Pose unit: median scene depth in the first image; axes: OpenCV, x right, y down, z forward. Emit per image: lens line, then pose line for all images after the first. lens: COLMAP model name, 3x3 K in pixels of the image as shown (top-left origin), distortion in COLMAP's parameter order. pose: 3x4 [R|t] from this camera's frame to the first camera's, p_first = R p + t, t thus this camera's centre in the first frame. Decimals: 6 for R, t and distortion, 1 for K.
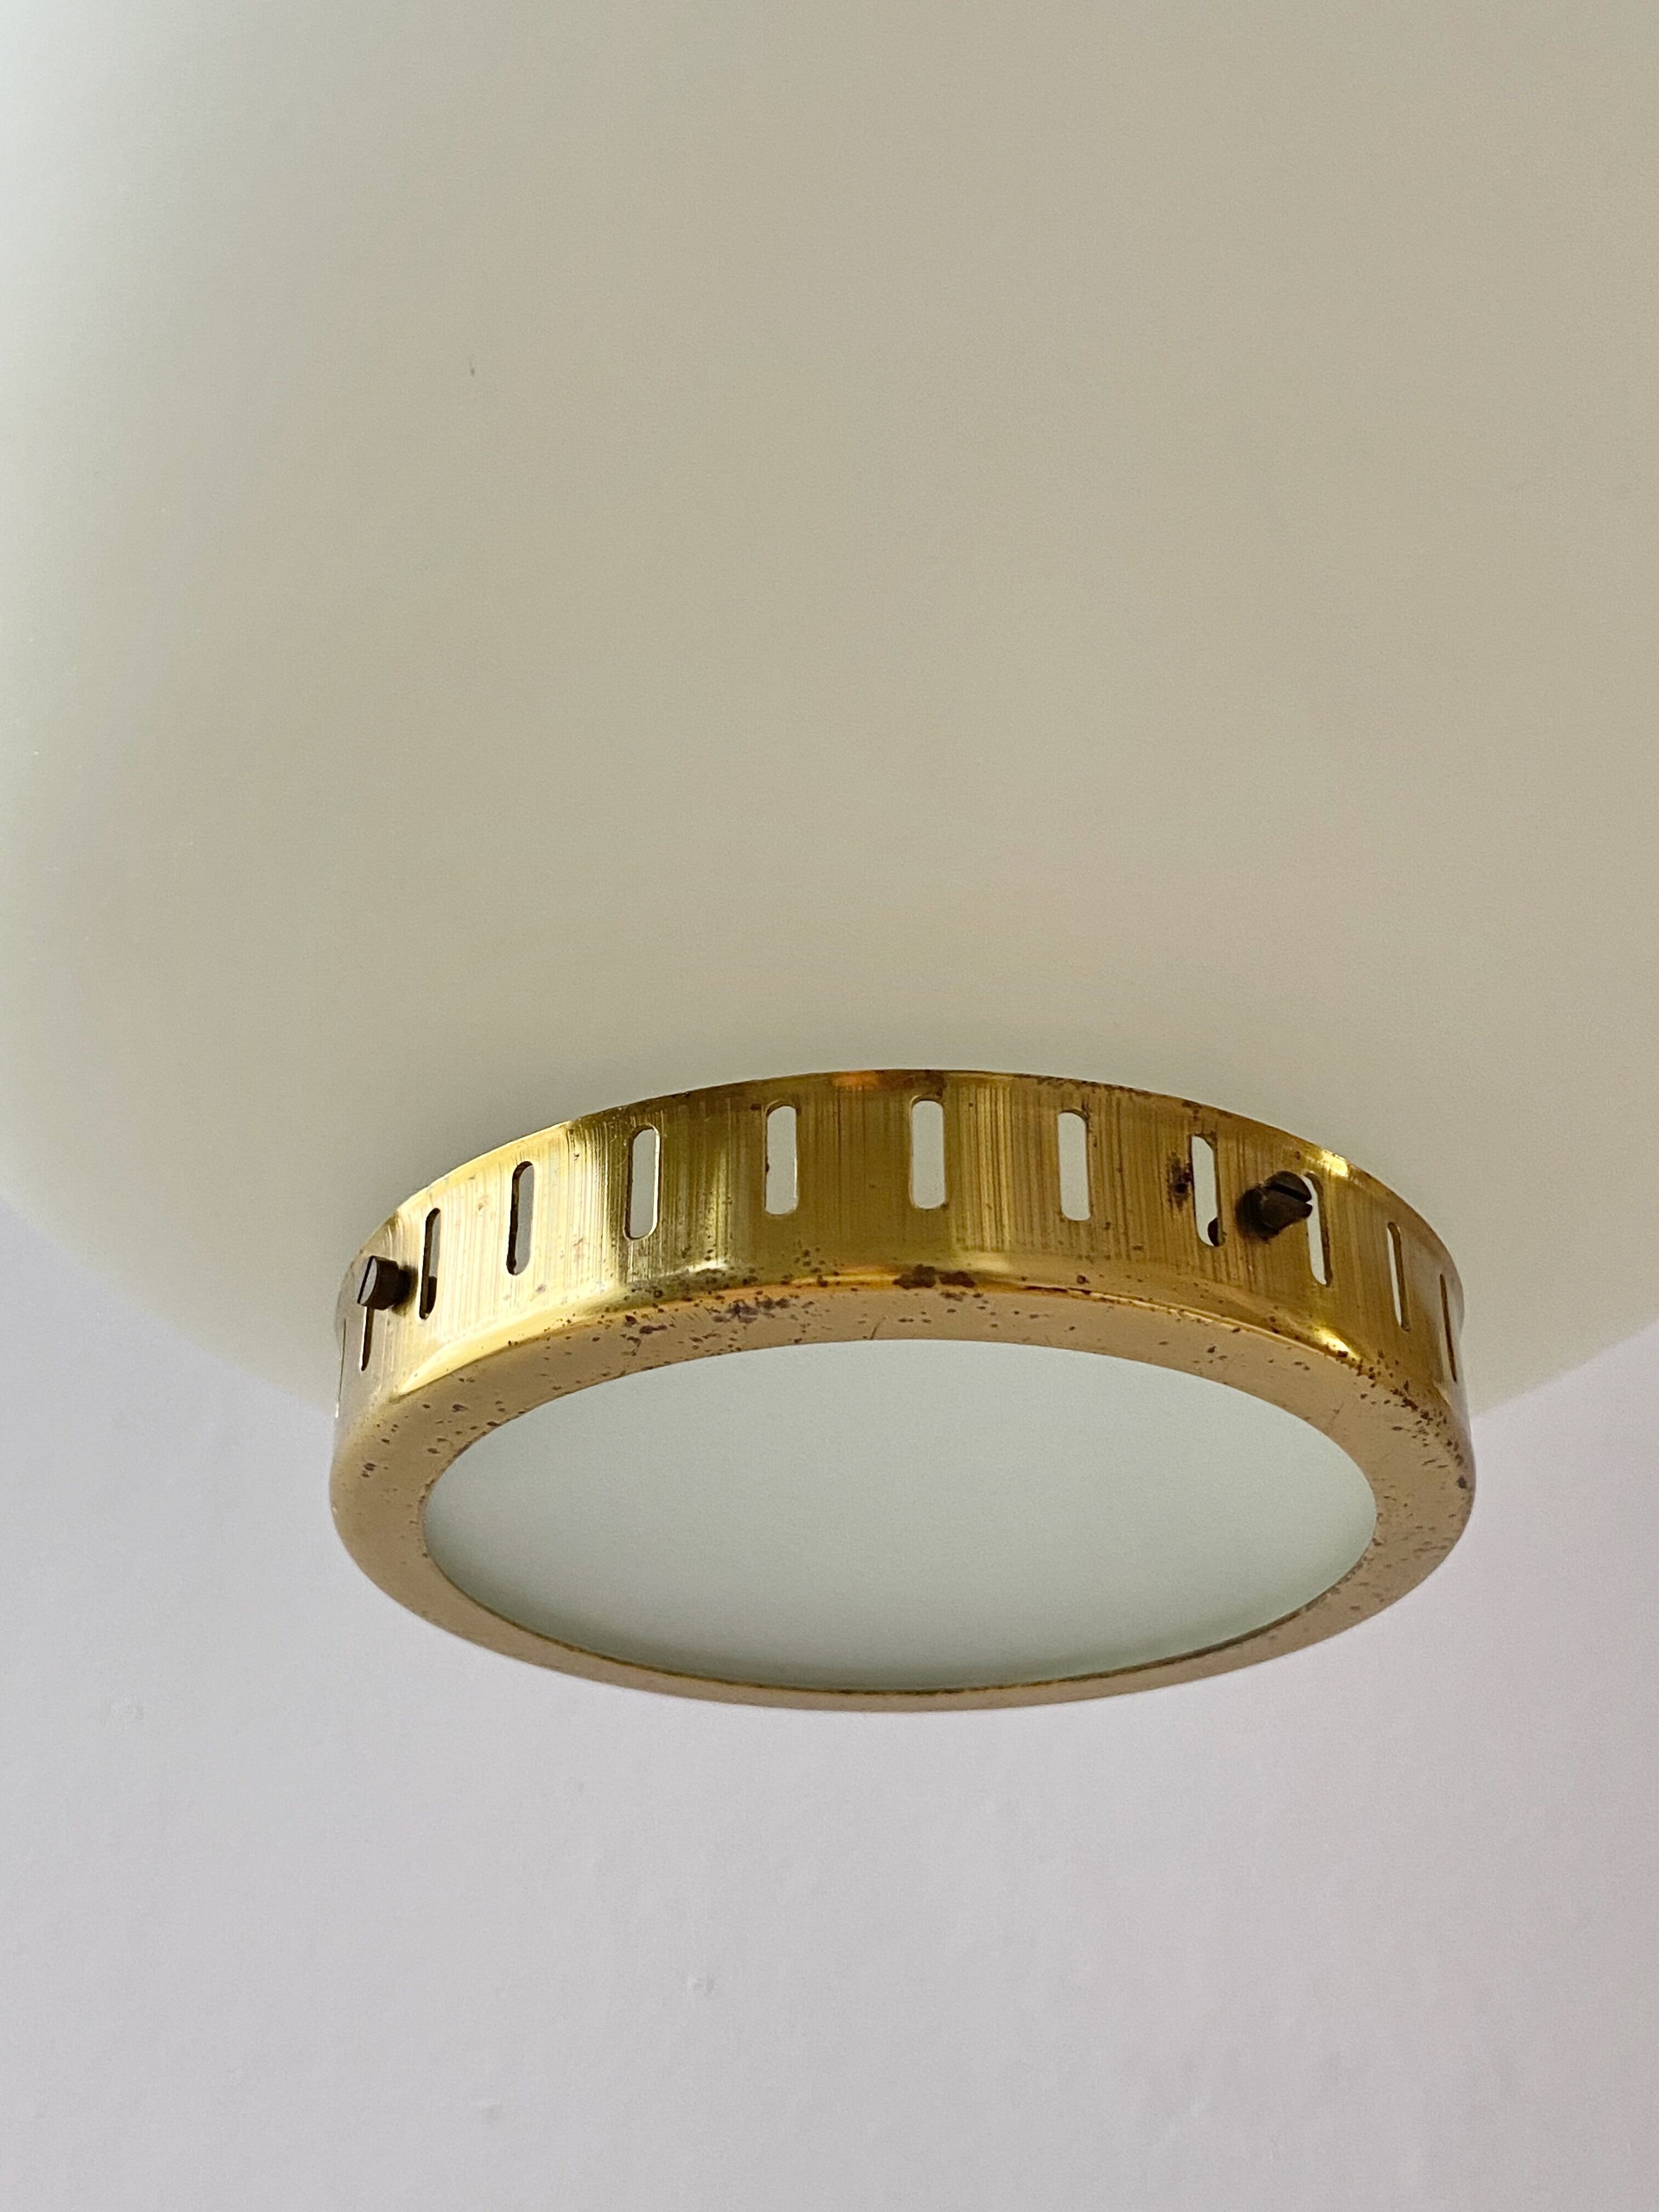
lens RADIAL K [[2654.2, 0, 824.1], [0, 2654.2, 1103.6], [0, 0, 1]] dist [0.021324, 0.000000]
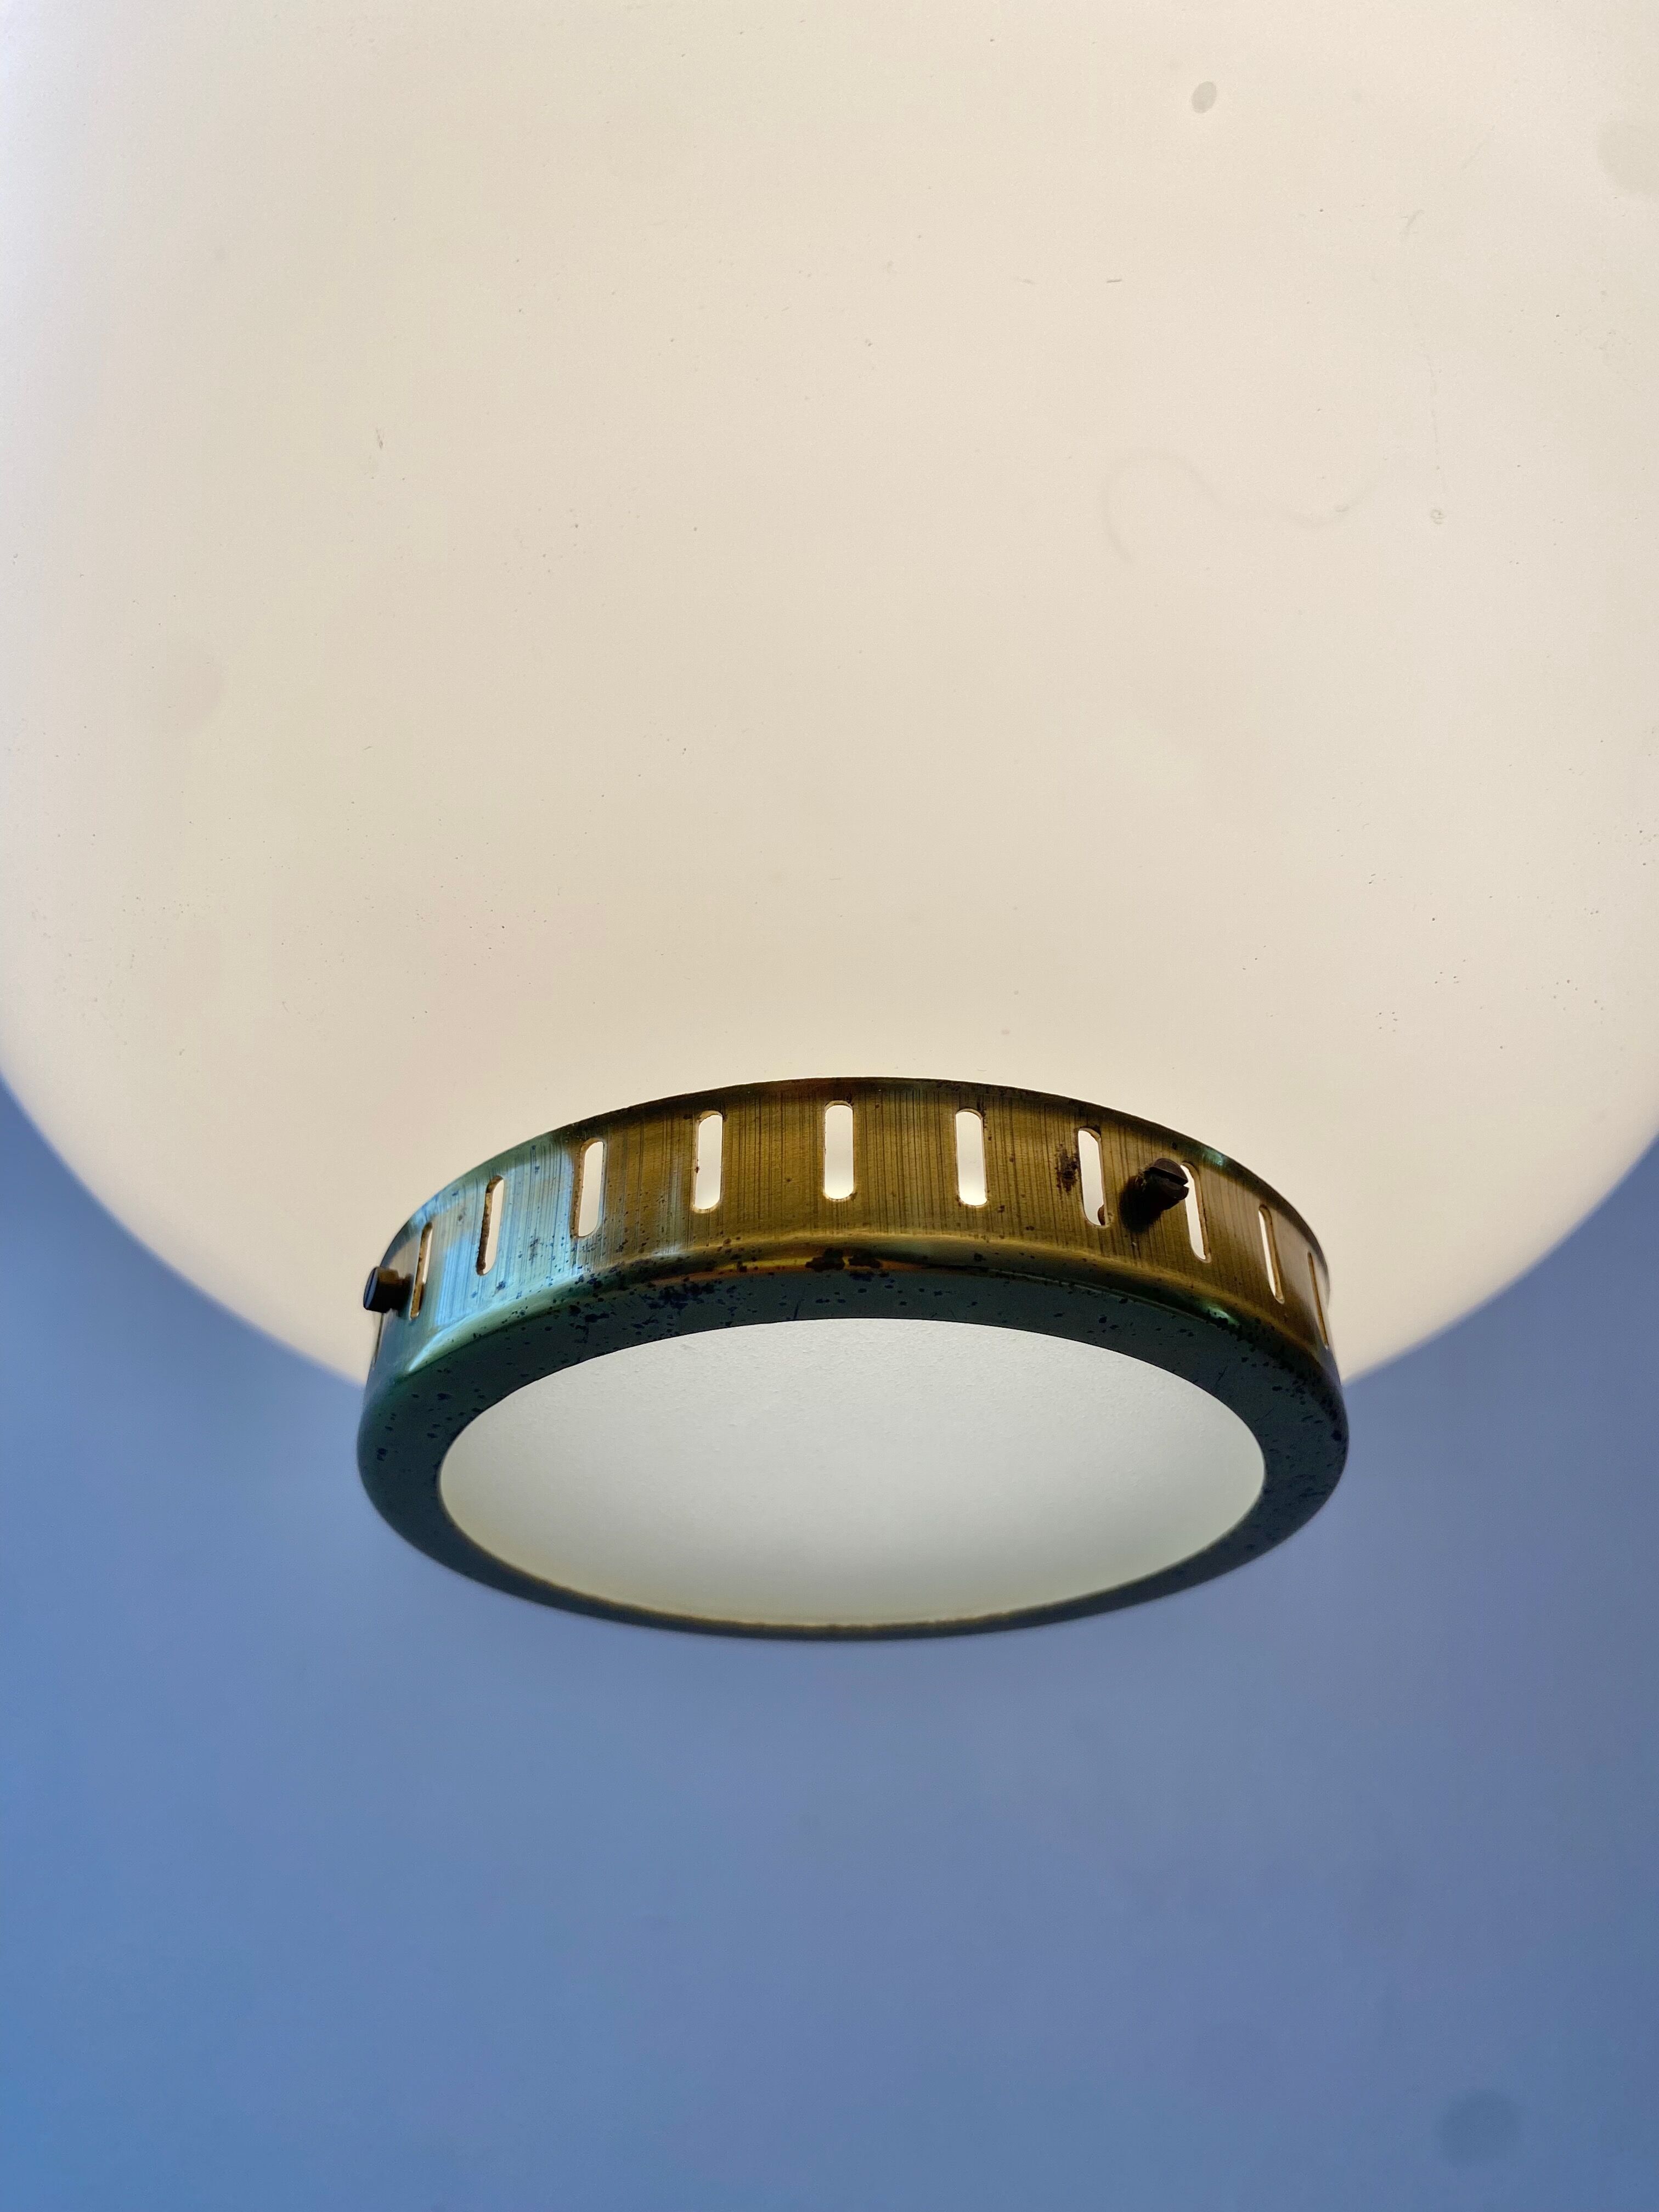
lens RADIAL K [[1697.4, 0, 840.2], [0, 1697.4, 1108.4], [0, 0, 1]] dist [0.018875, -0.002800]
pose [[0.998691, -0.038088, -0.034130, 0.063859], [0.035907, 0.997408, -0.062360, 0.045023], [0.036417, 0.061053, 0.997470, 0.284019]]
